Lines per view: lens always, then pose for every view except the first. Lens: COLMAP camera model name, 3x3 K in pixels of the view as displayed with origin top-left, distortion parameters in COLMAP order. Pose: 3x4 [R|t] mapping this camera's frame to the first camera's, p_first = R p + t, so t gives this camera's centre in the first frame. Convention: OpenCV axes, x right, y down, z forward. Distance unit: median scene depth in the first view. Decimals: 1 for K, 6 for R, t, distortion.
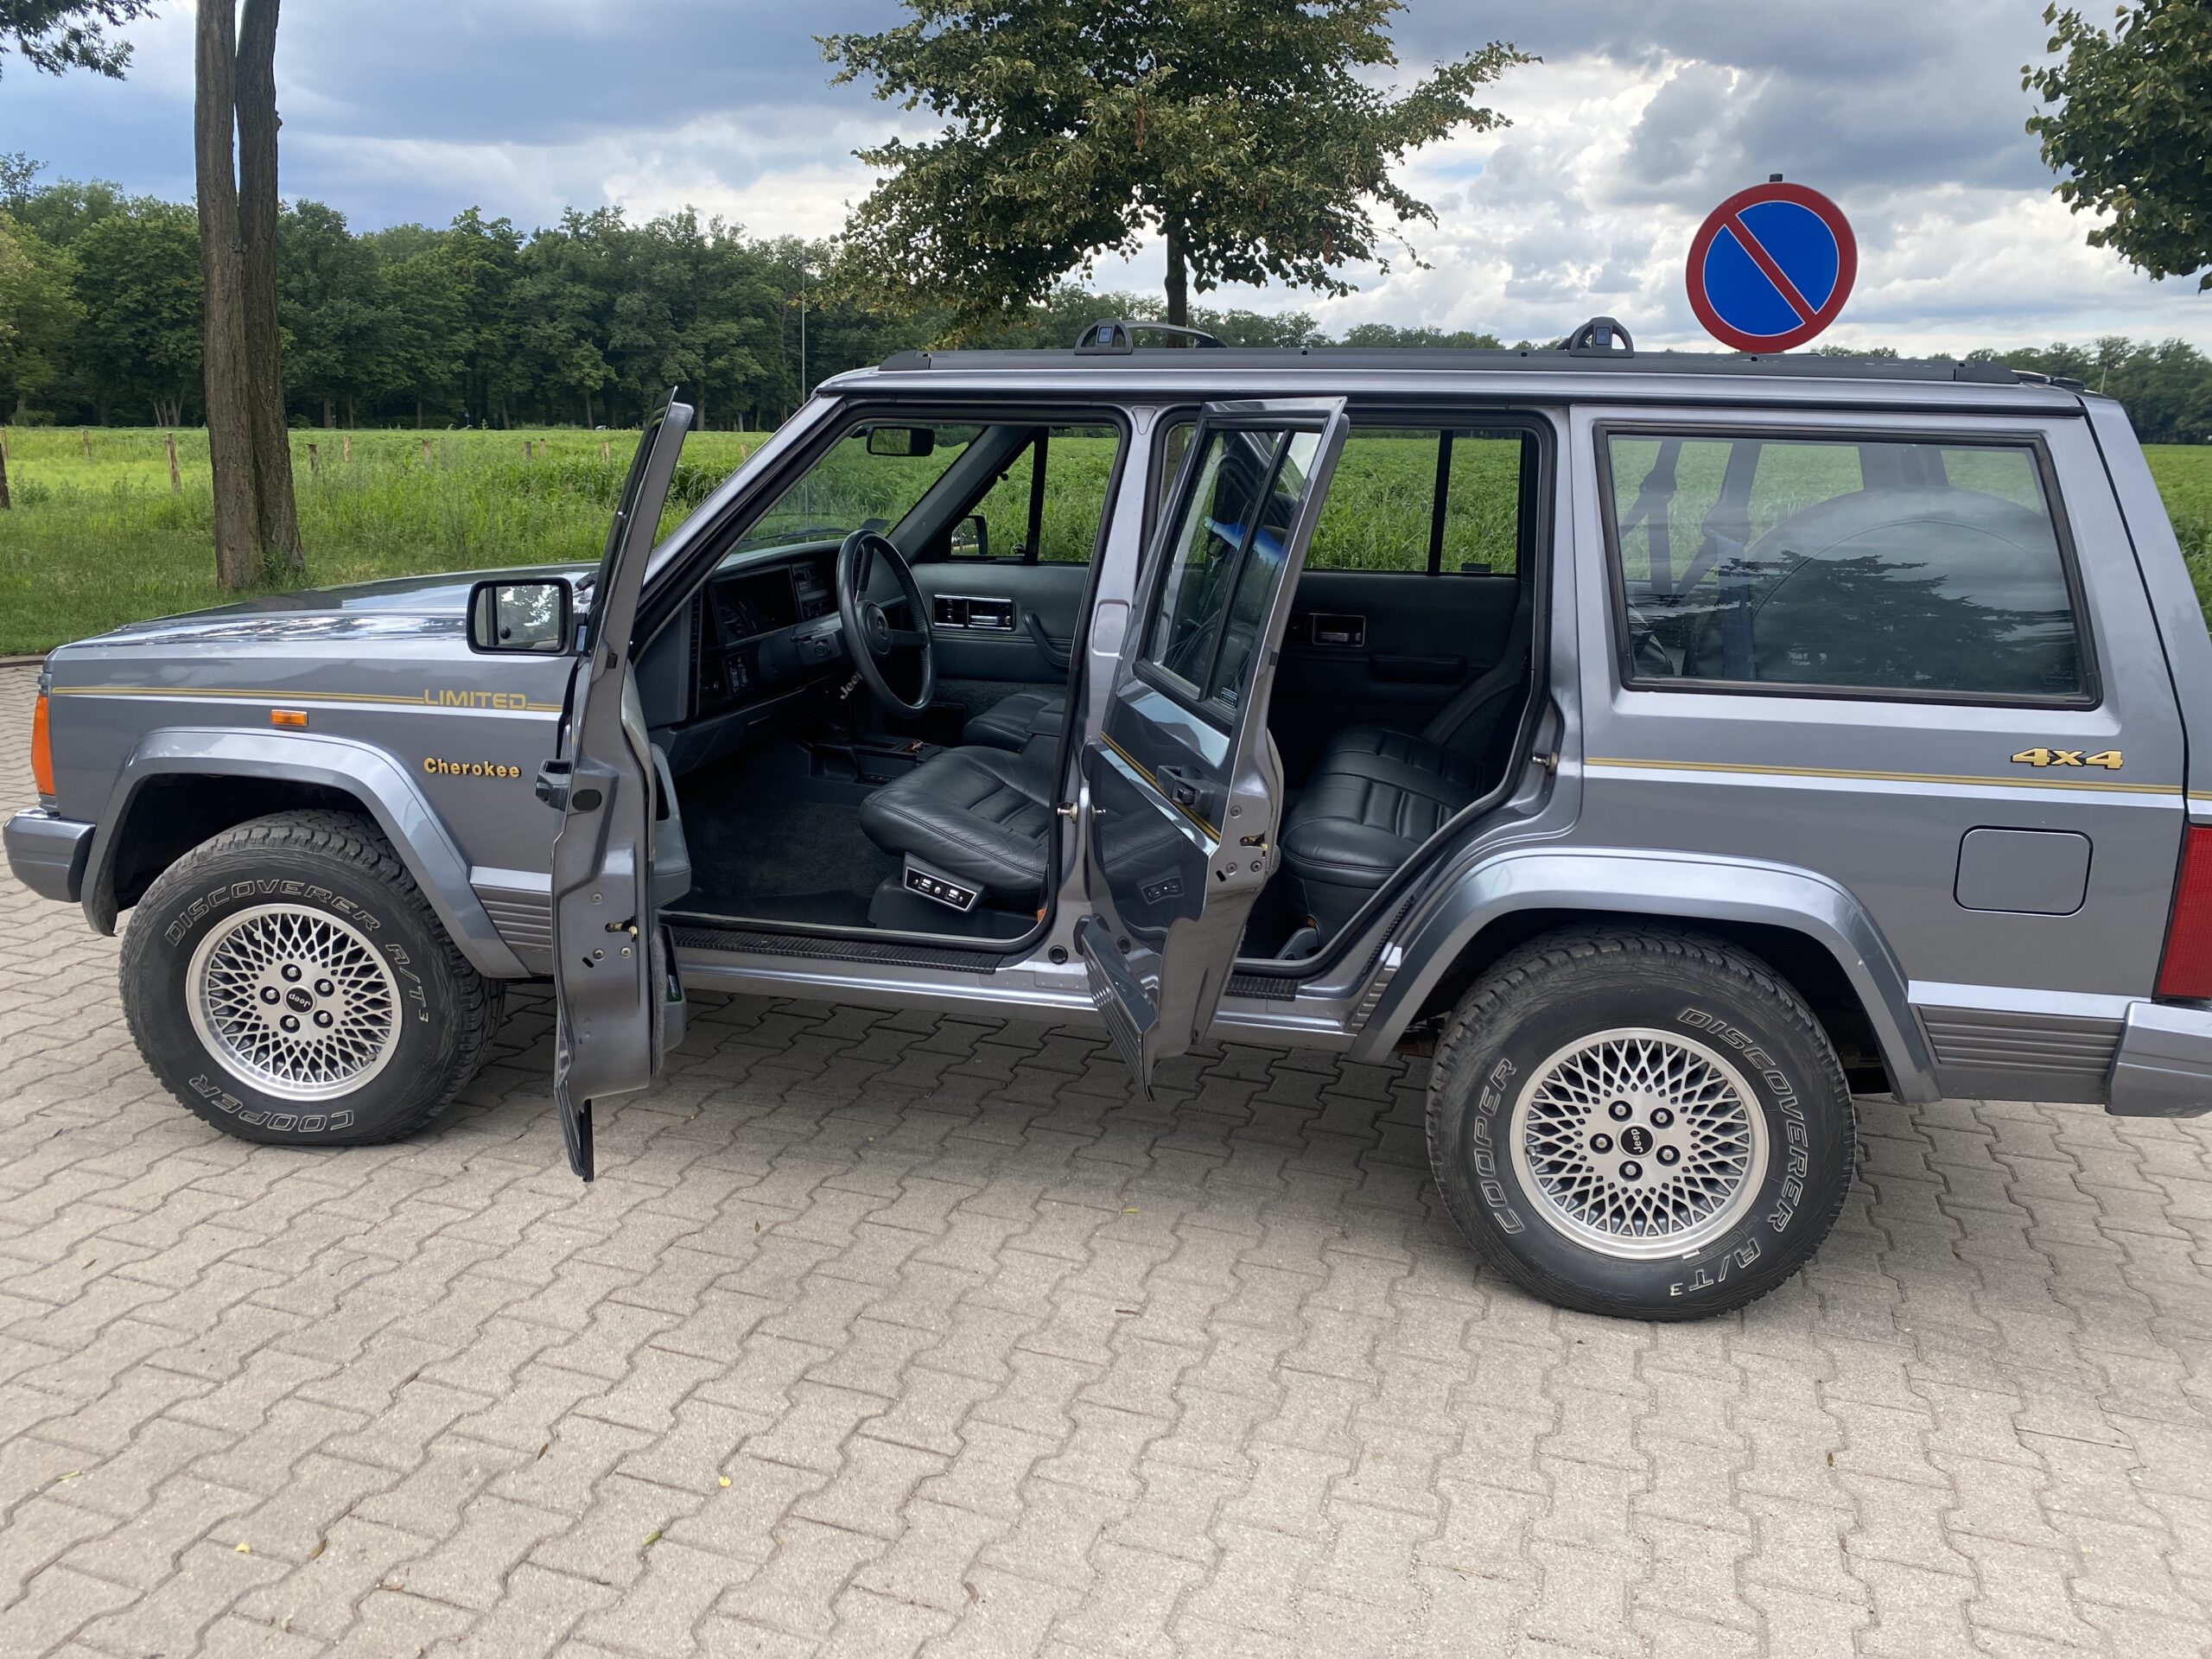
lens RADIAL K [[1656.8, 0, 1100.4], [0, 1656.8, 831.9], [0, 0, 1]] dist [-0.010721, -0.003589]
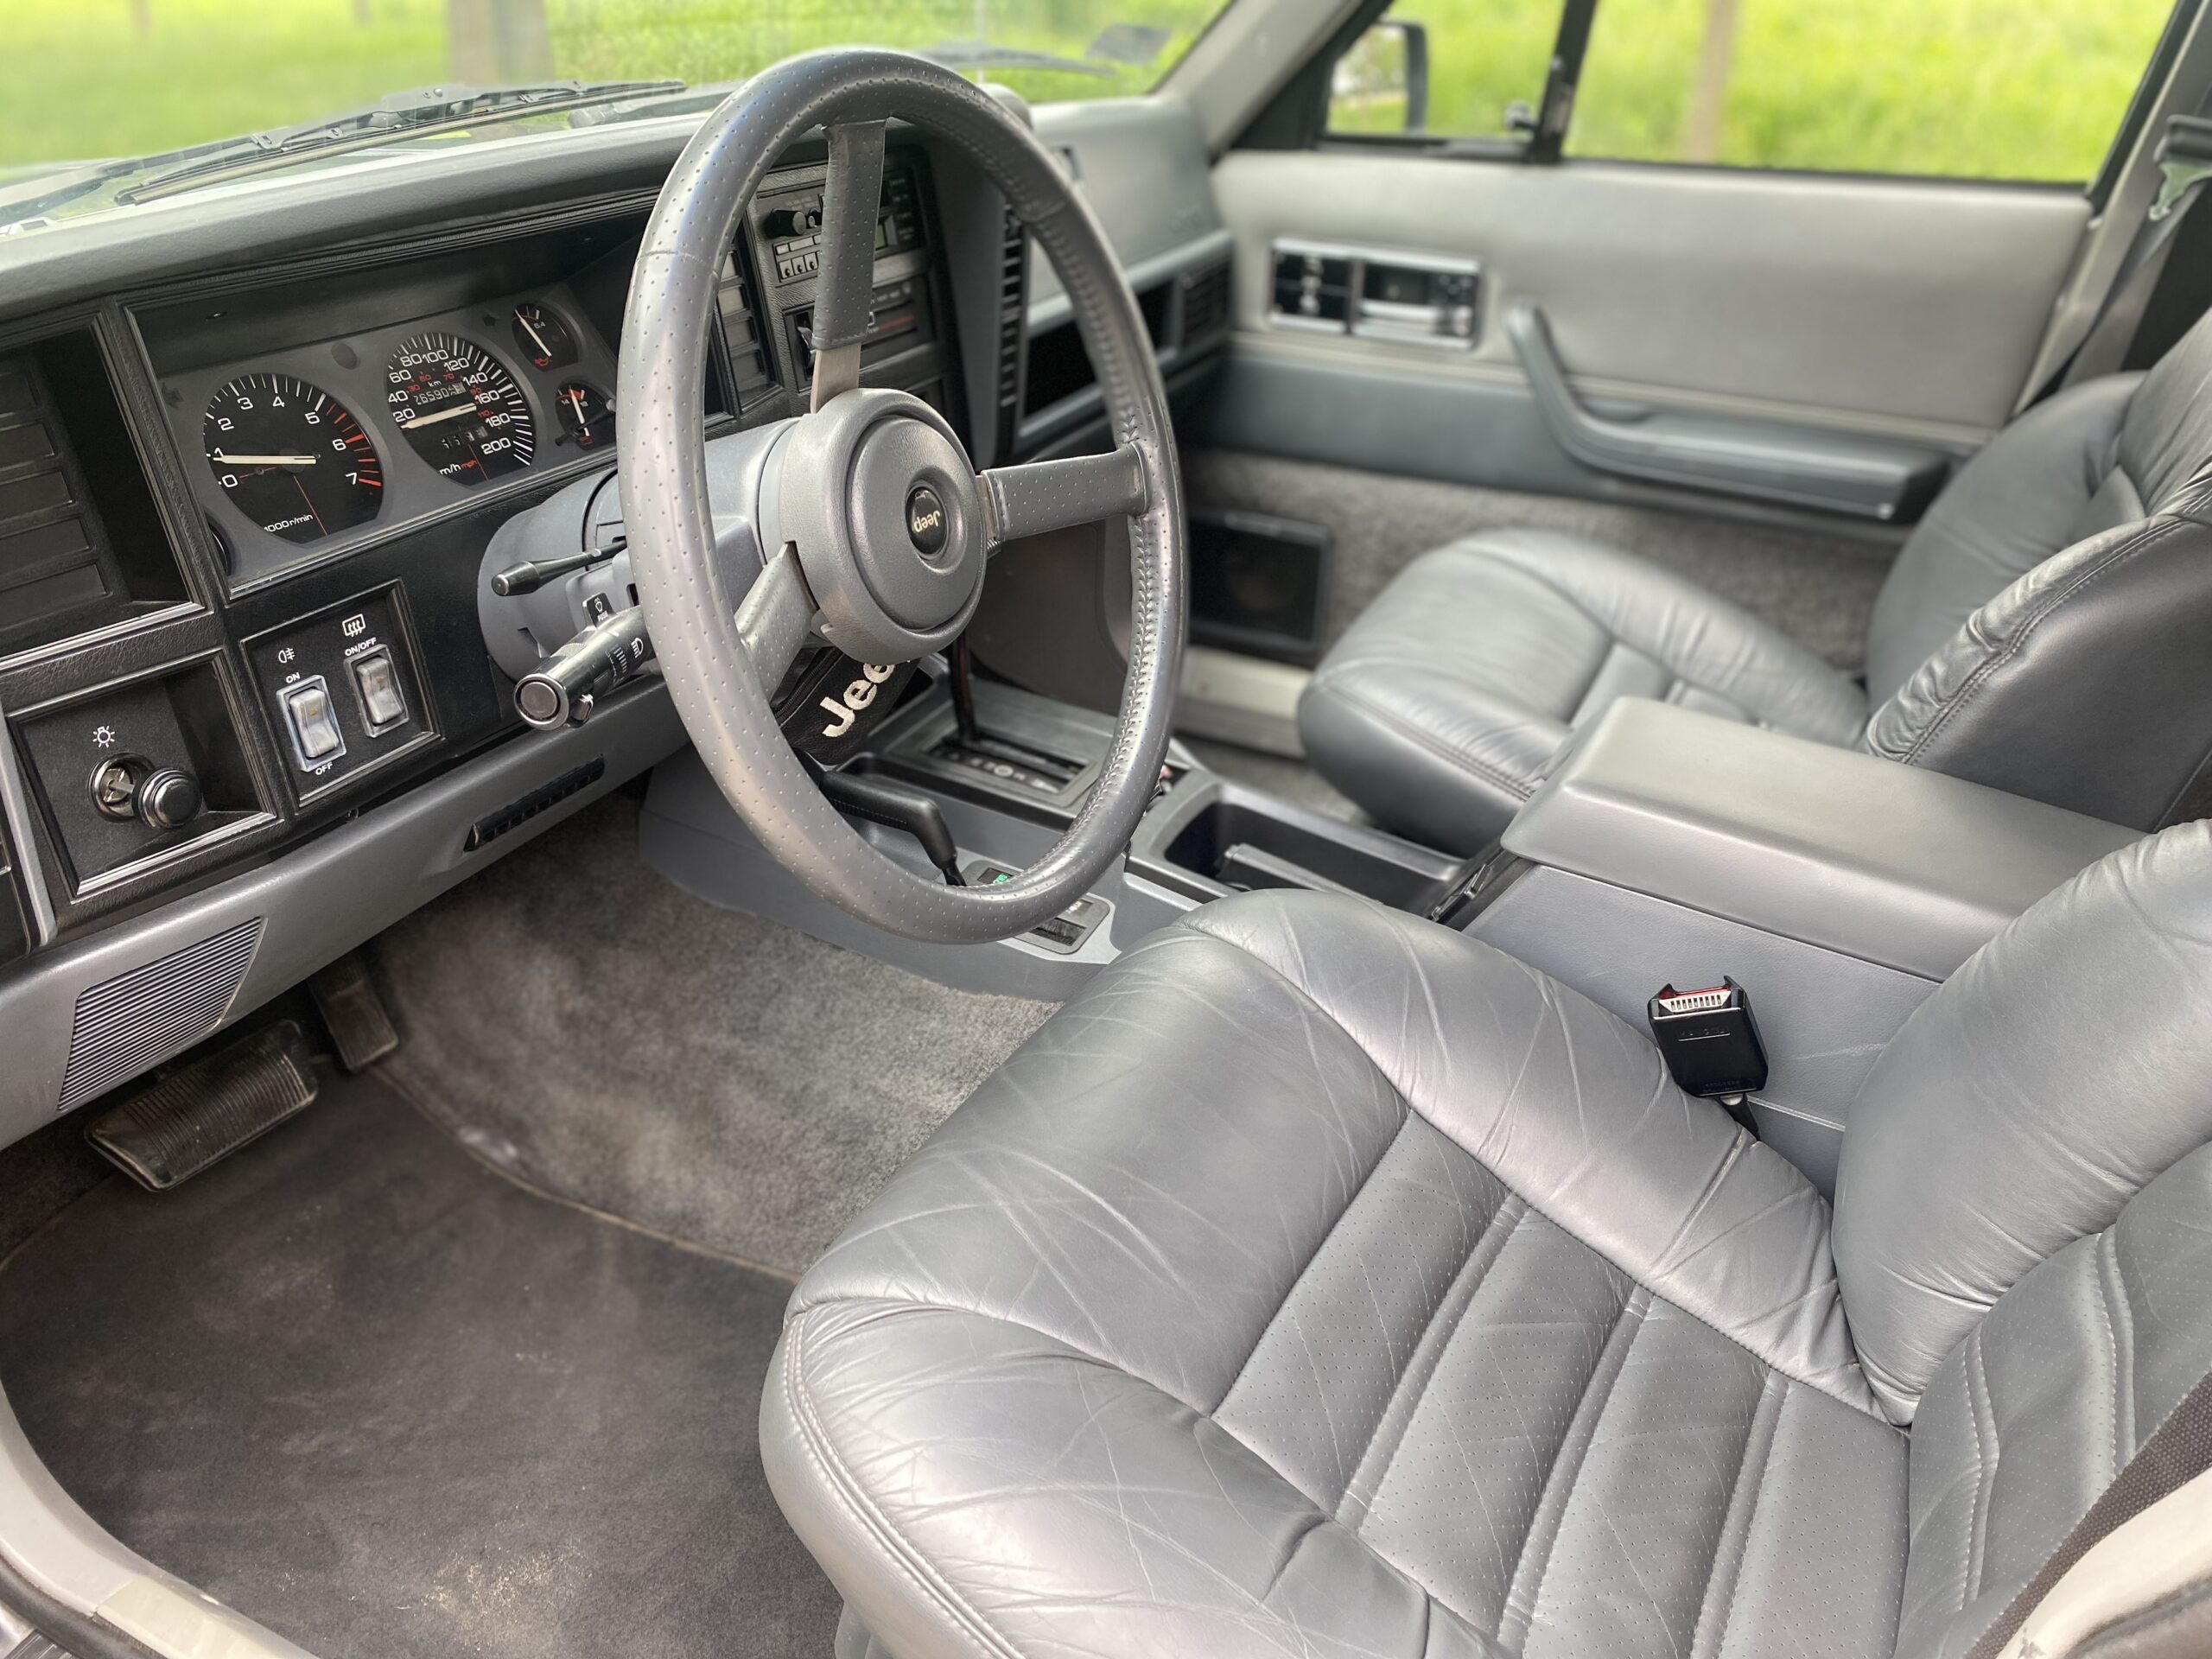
lens RADIAL K [[1656.8, 0, 1096.9], [0, 1656.8, 821.3], [0, 0, 1]] dist [-0.010721, -0.003589]
pose [[0.971275, 0.113979, -0.208888, -0.045086], [-0.058163, 0.964909, 0.256061, -0.109319], [0.230744, -0.236556, 0.943821, 0.598433]]
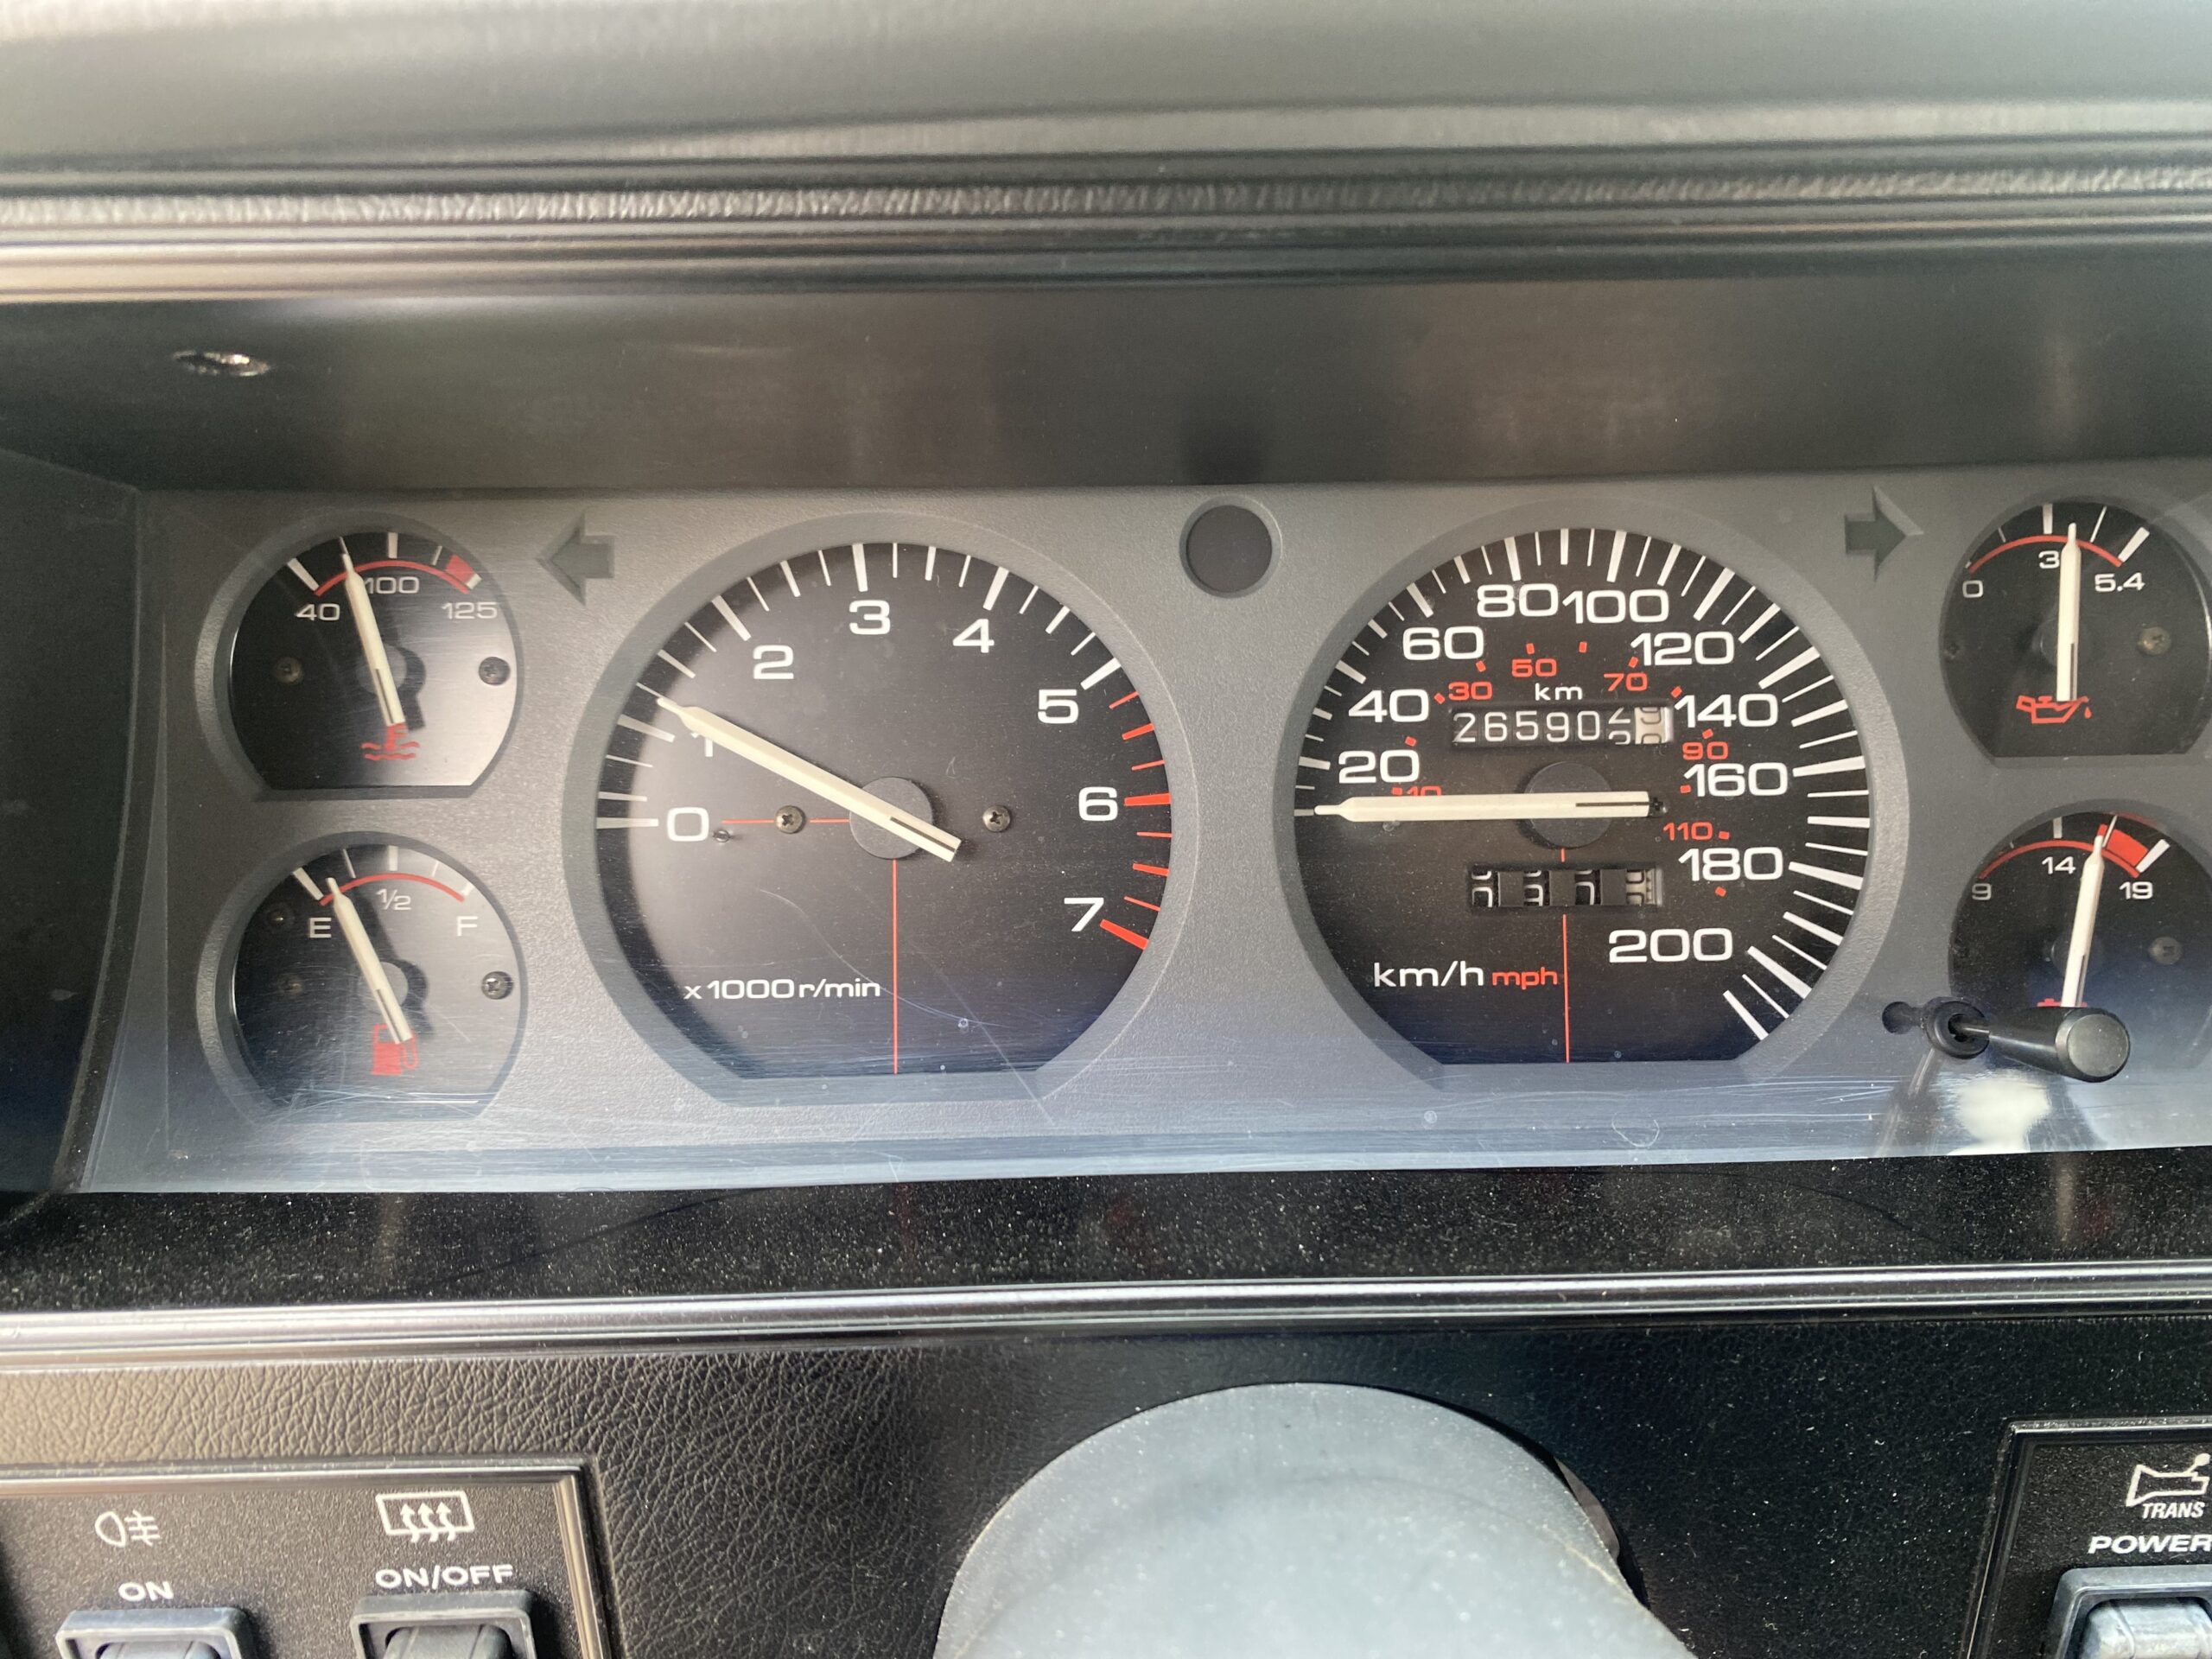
lens RADIAL K [[1656.8, 0, 1102.5], [0, 1656.8, 828.2], [0, 0, 1]] dist [-0.010721, -0.003589]
pose [[0.227802, 0.460603, -0.857876, -0.130500], [-0.205775, 0.883915, 0.419942, -0.123460], [0.951716, 0.080866, 0.296138, 0.766883]]
